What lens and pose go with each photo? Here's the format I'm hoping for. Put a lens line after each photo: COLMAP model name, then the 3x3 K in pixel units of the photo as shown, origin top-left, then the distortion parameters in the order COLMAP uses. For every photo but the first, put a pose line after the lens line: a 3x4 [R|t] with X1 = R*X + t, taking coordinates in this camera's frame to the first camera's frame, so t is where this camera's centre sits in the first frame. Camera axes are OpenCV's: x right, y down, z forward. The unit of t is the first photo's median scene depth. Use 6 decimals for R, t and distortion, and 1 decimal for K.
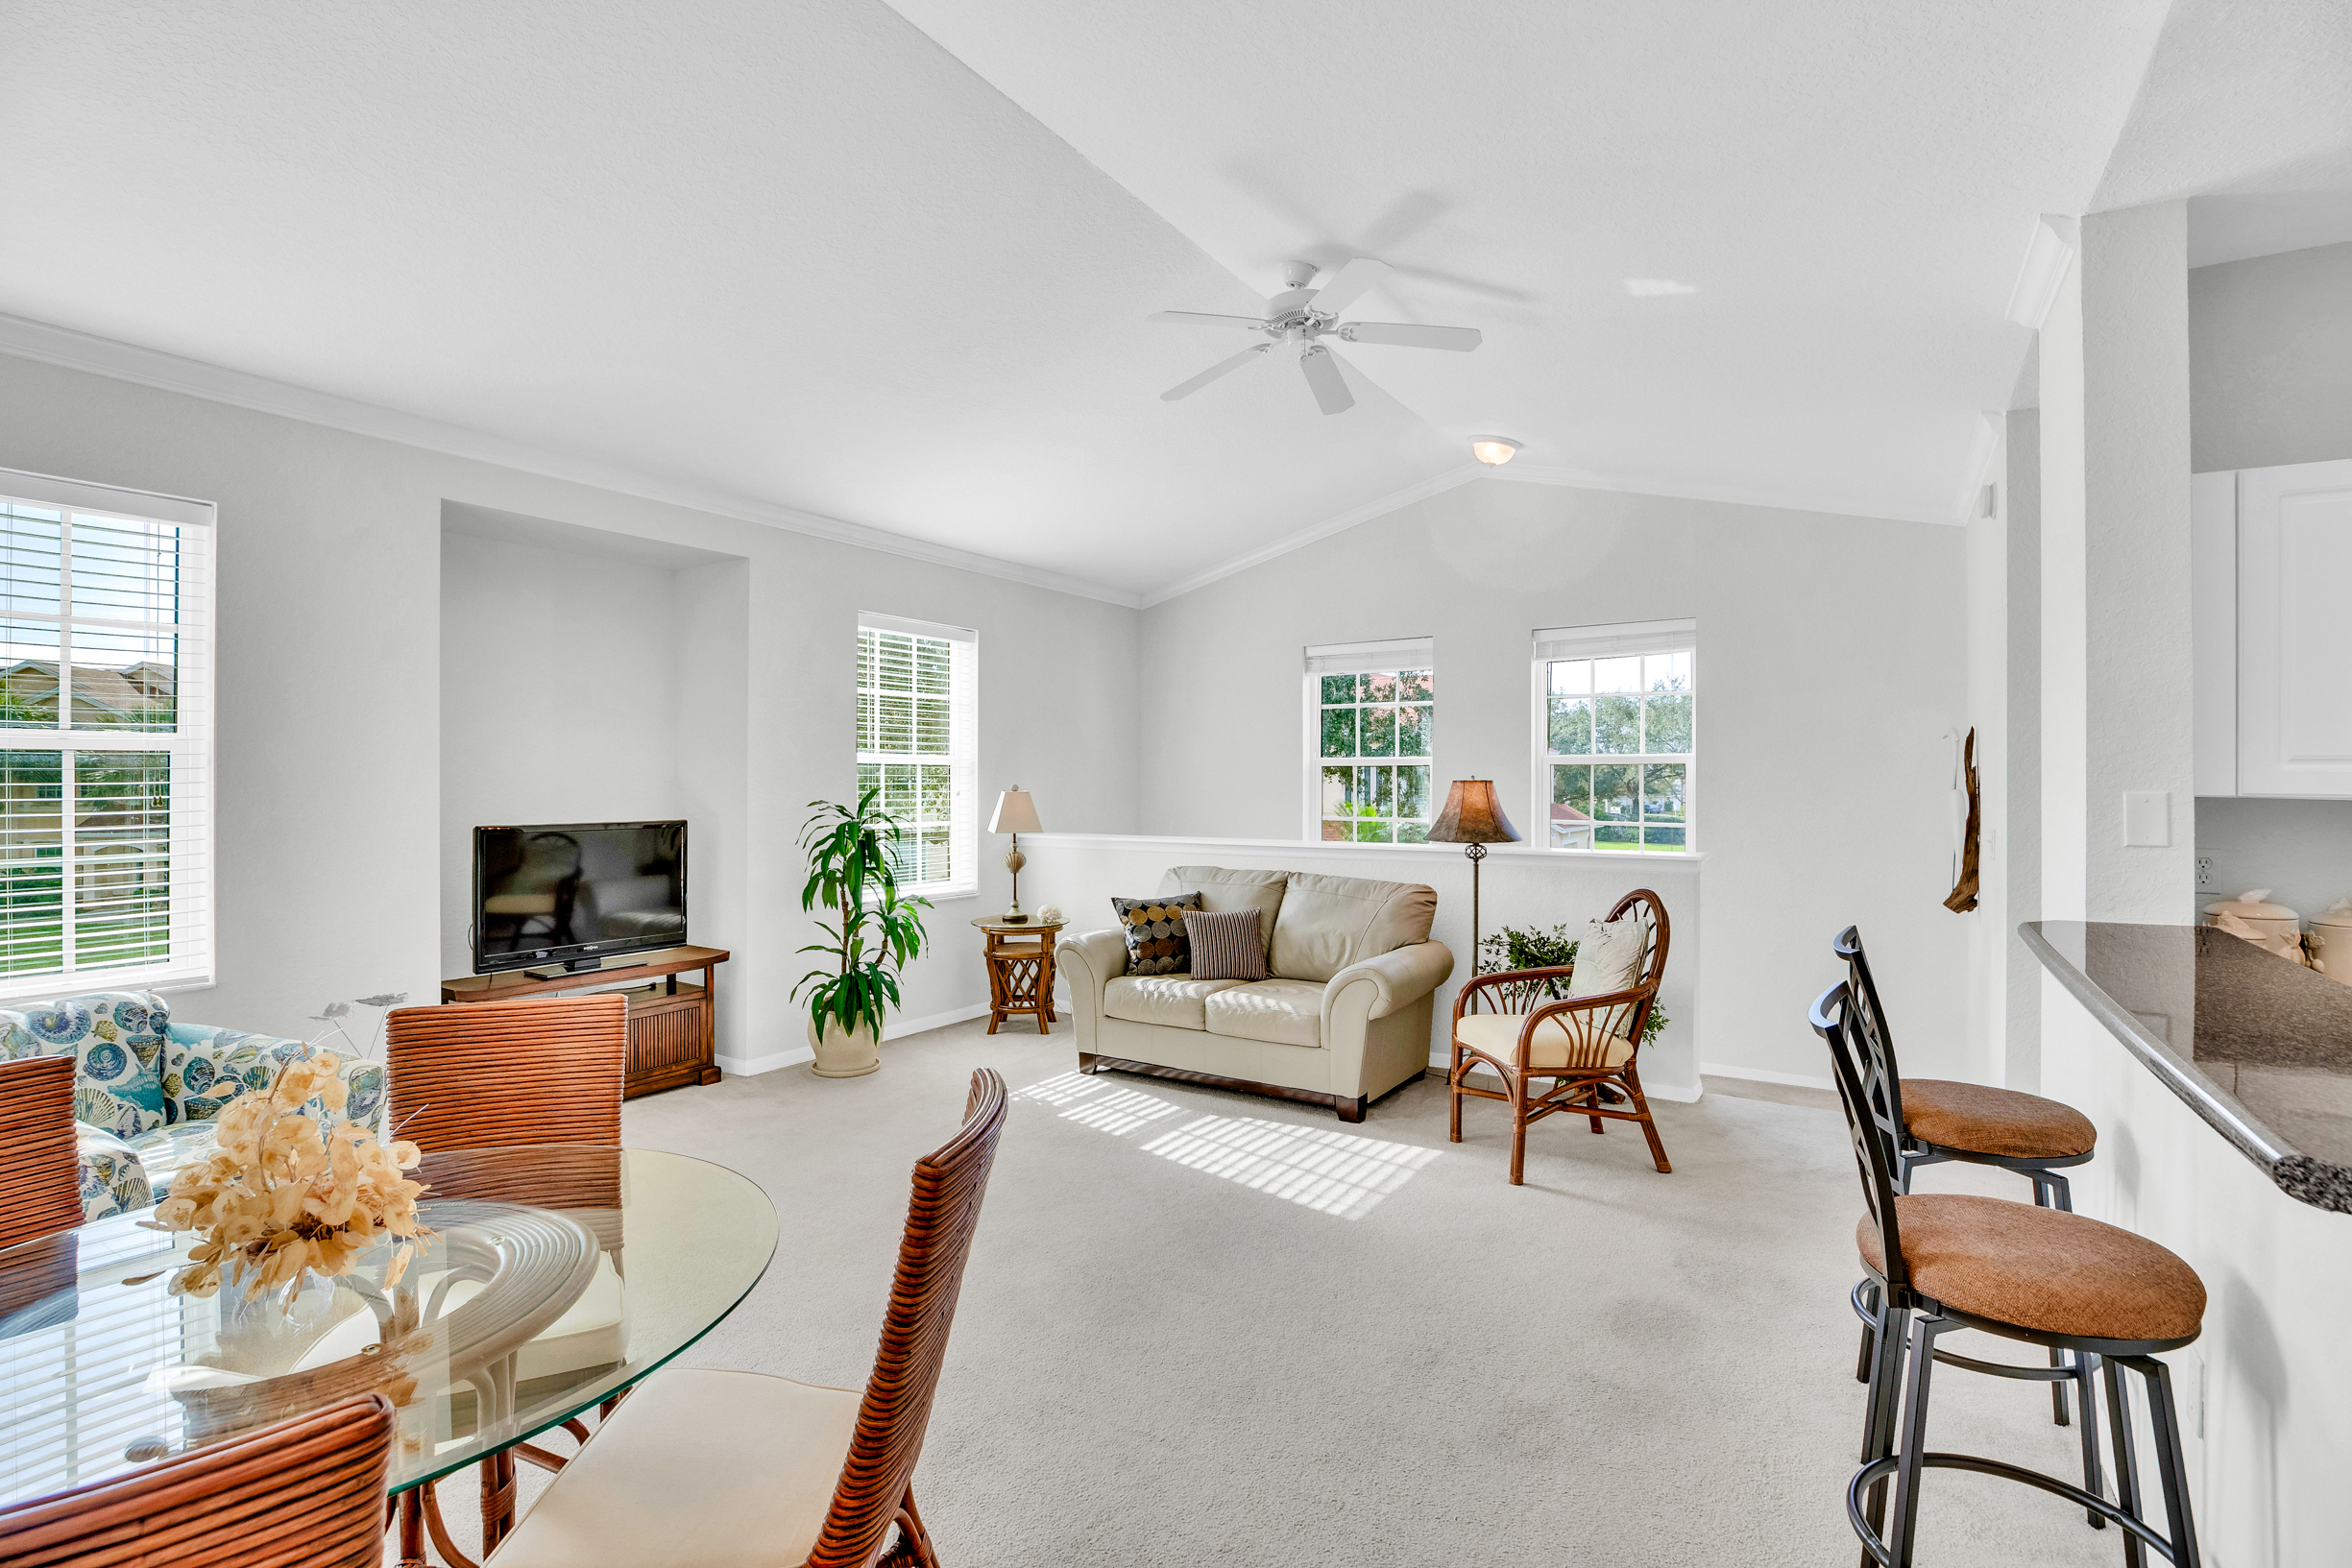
lens RADIAL K [[1080.4, 0, 1187.0], [0, 1080.4, 777.0], [0, 0, 1]] dist [-0.047404, 0.014959]
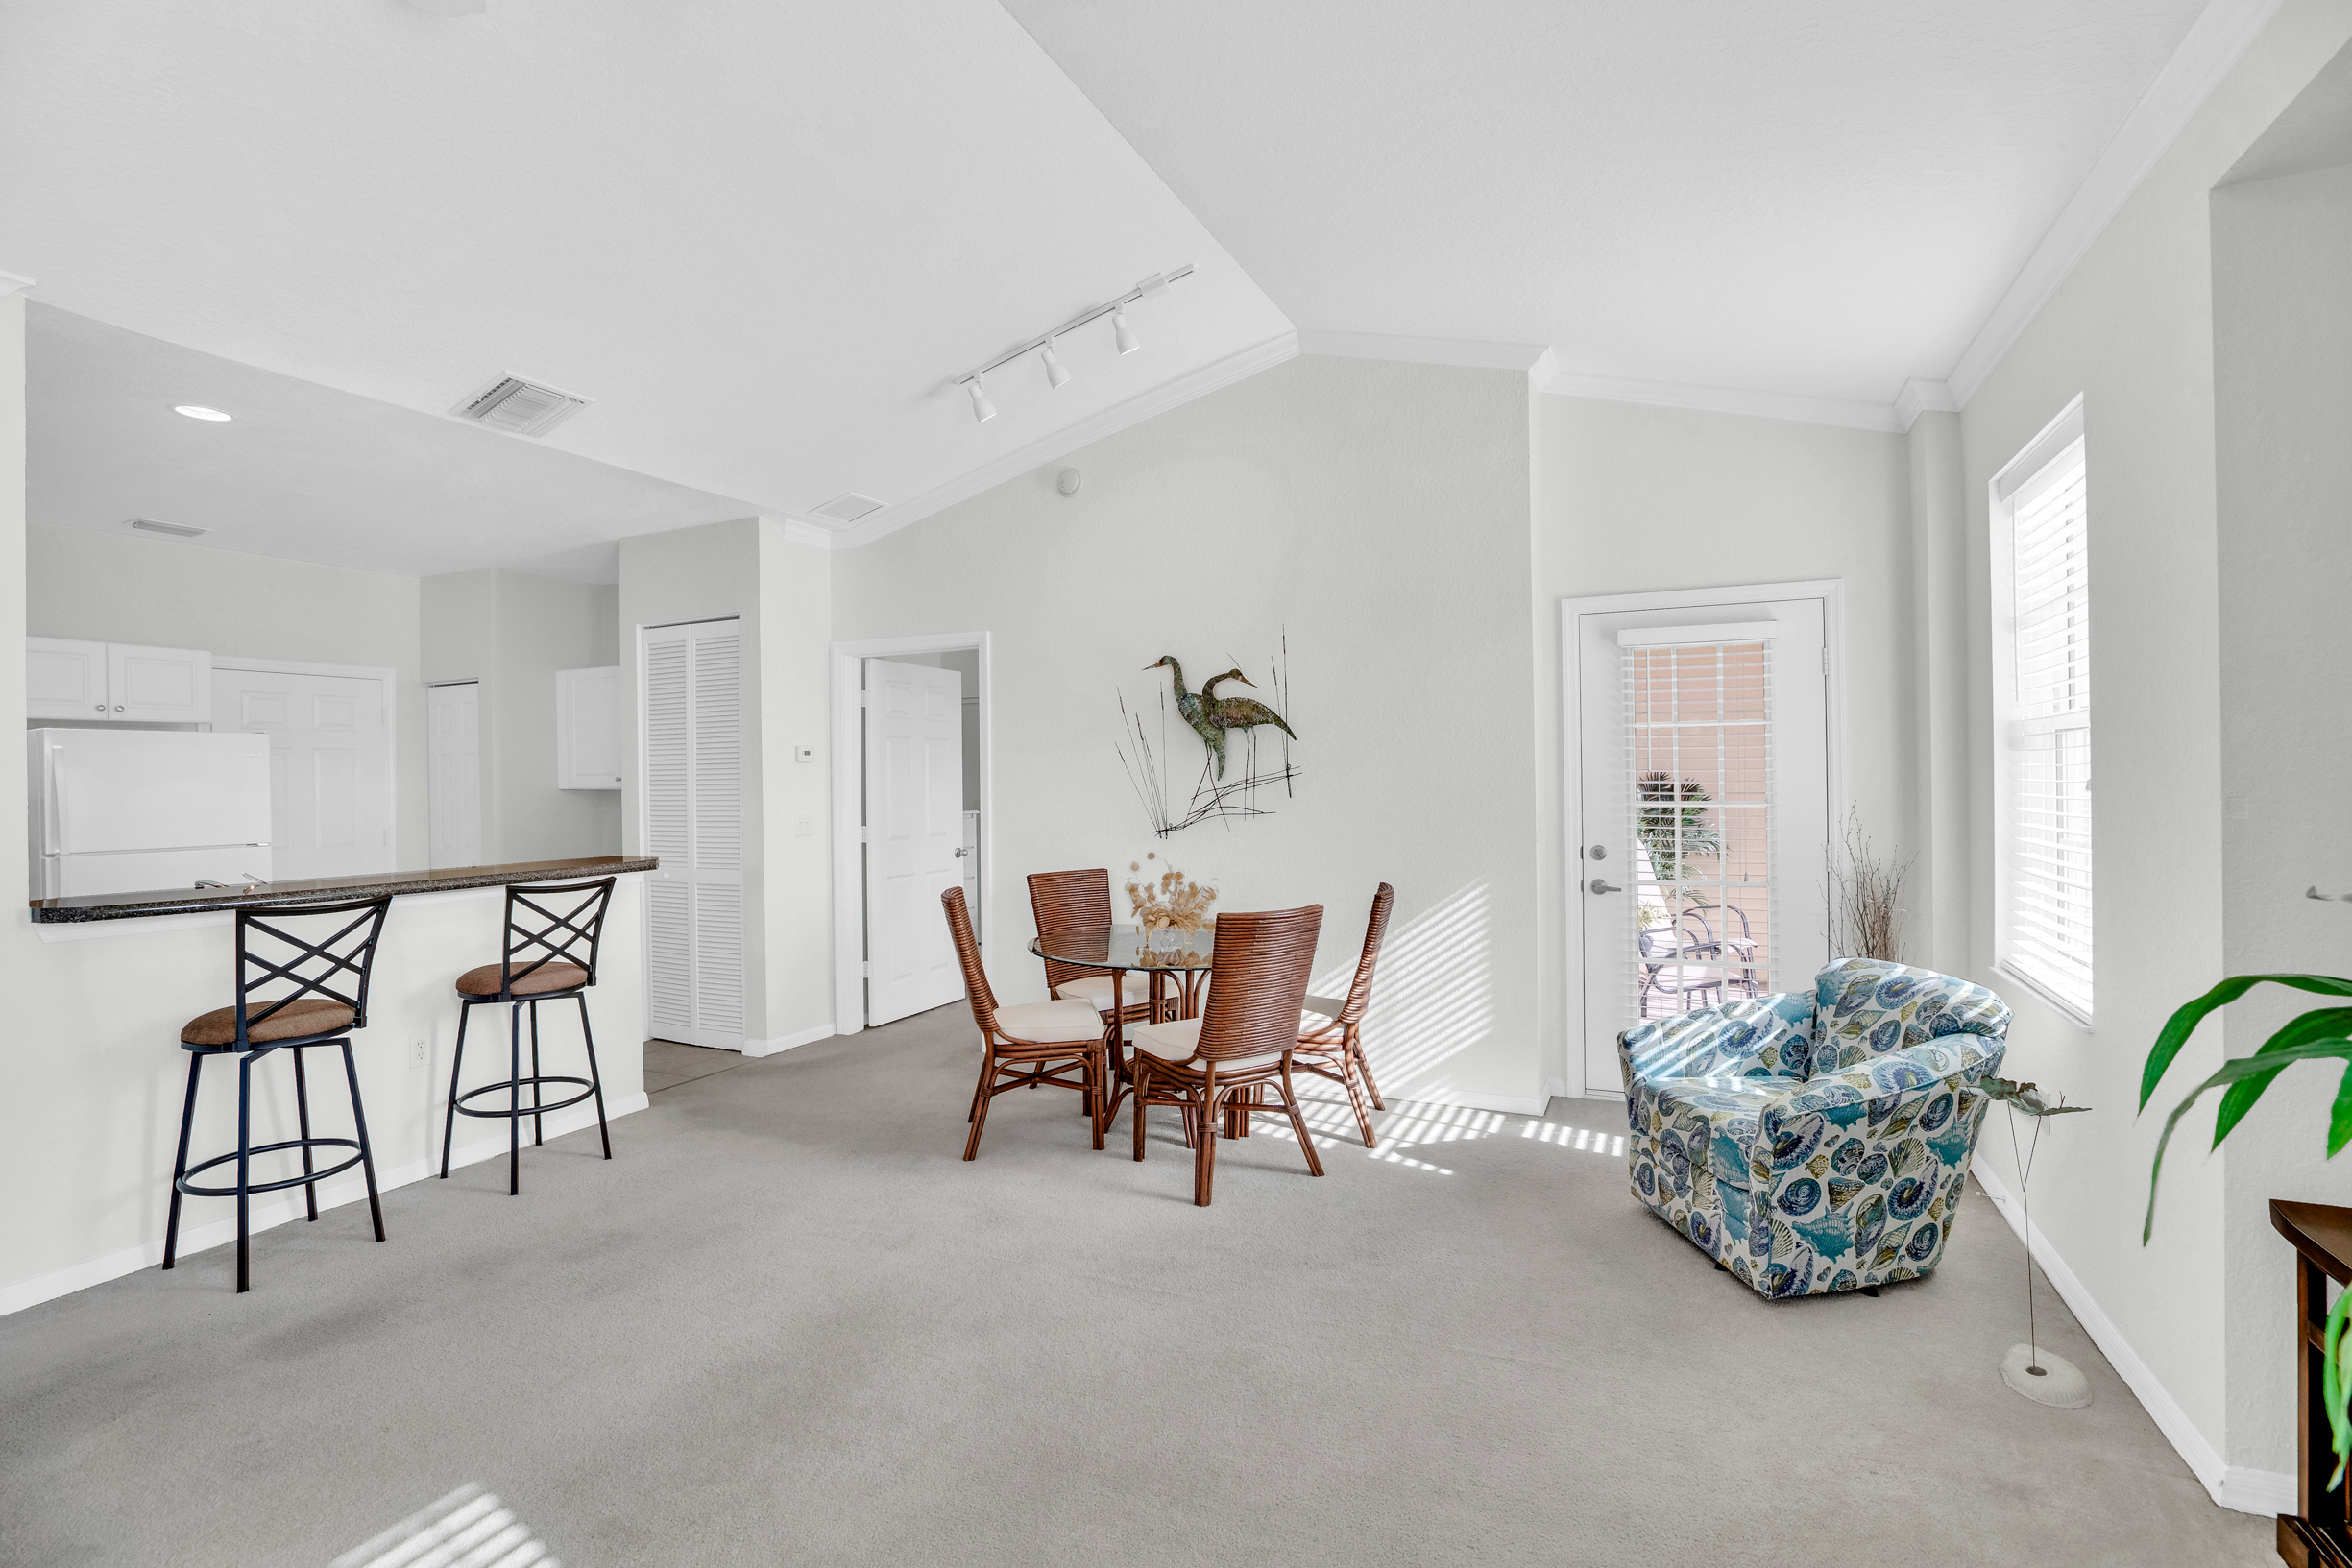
lens RADIAL K [[1080.4, 0, 1187.0], [0, 1080.4, 777.0], [0, 0, 1]] dist [-0.047404, 0.014959]
pose [[-0.990165, 0.012077, -0.139382, -0.132284], [0.012925, 0.999903, -0.005180, 0.008805], [0.139306, -0.006931, -0.990225, 1.221220]]
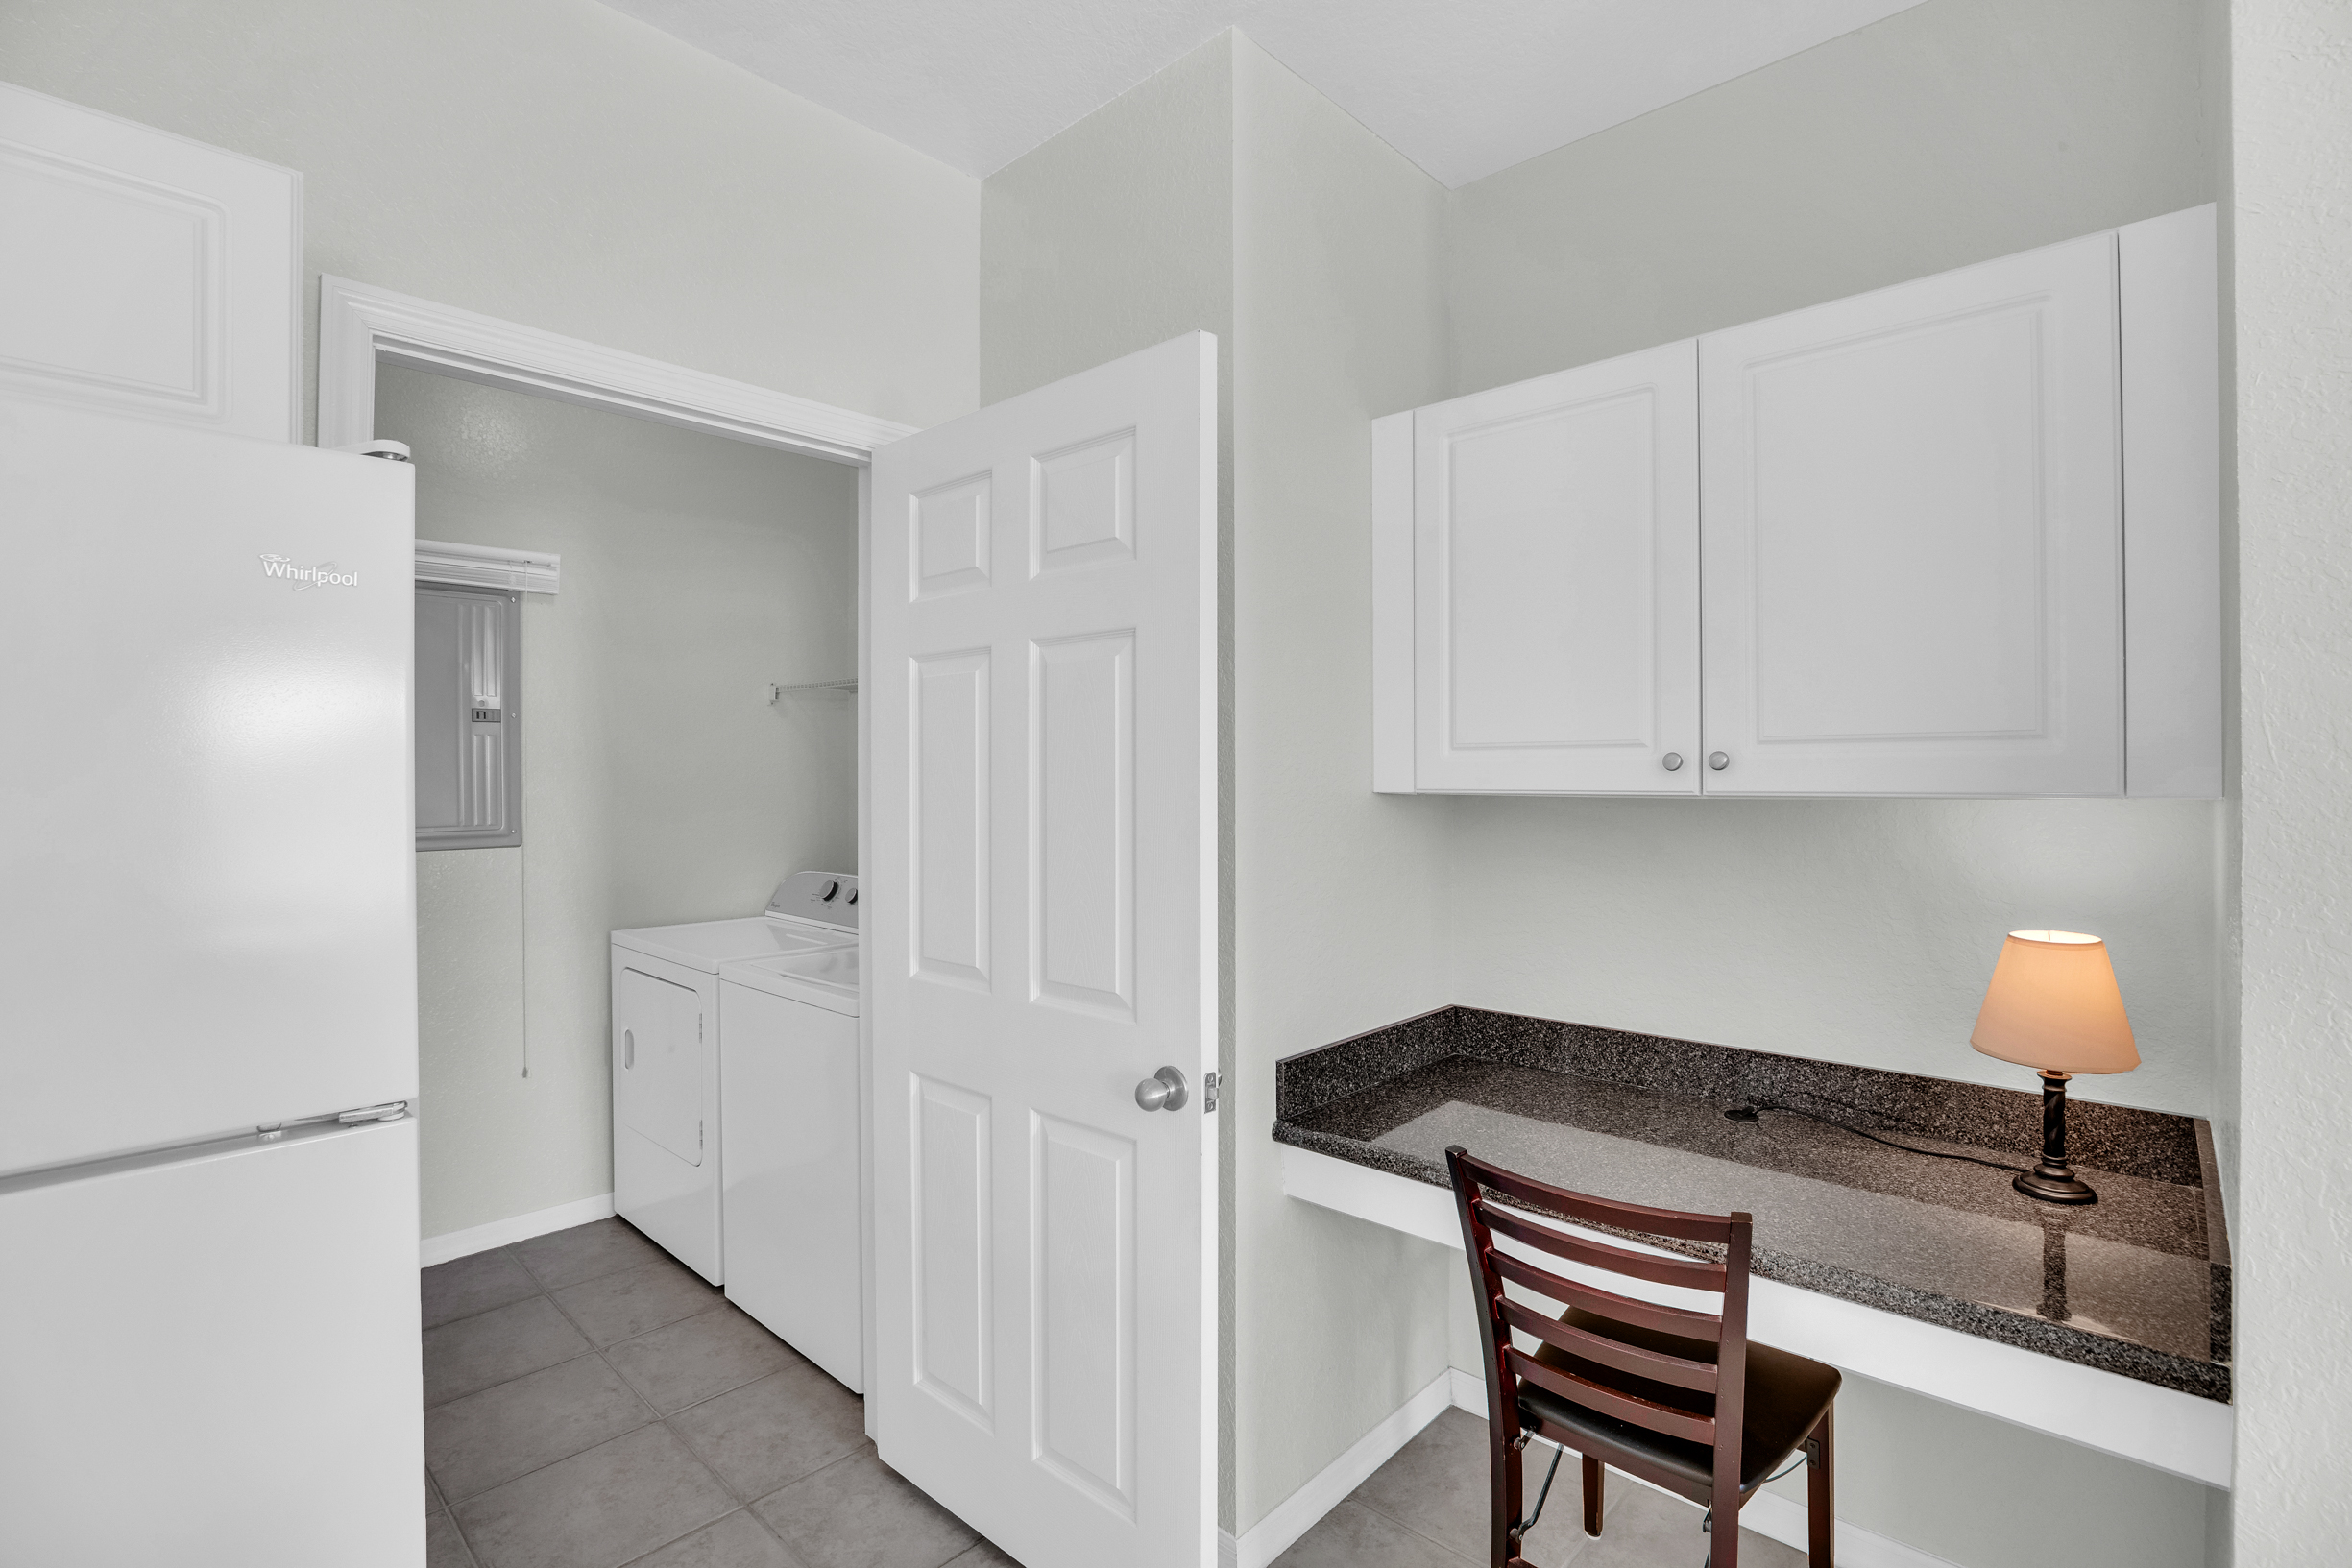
lens RADIAL K [[1080.4, 0, 1187.0], [0, 1080.4, 777.0], [0, 0, 1]] dist [-0.047404, 0.014959]
pose [[-0.983763, -0.003016, 0.179449, 0.521471], [-0.003220, 0.999994, -0.000847, 0.000754], [-0.179445, -0.001411, -0.983767, 0.124988]]
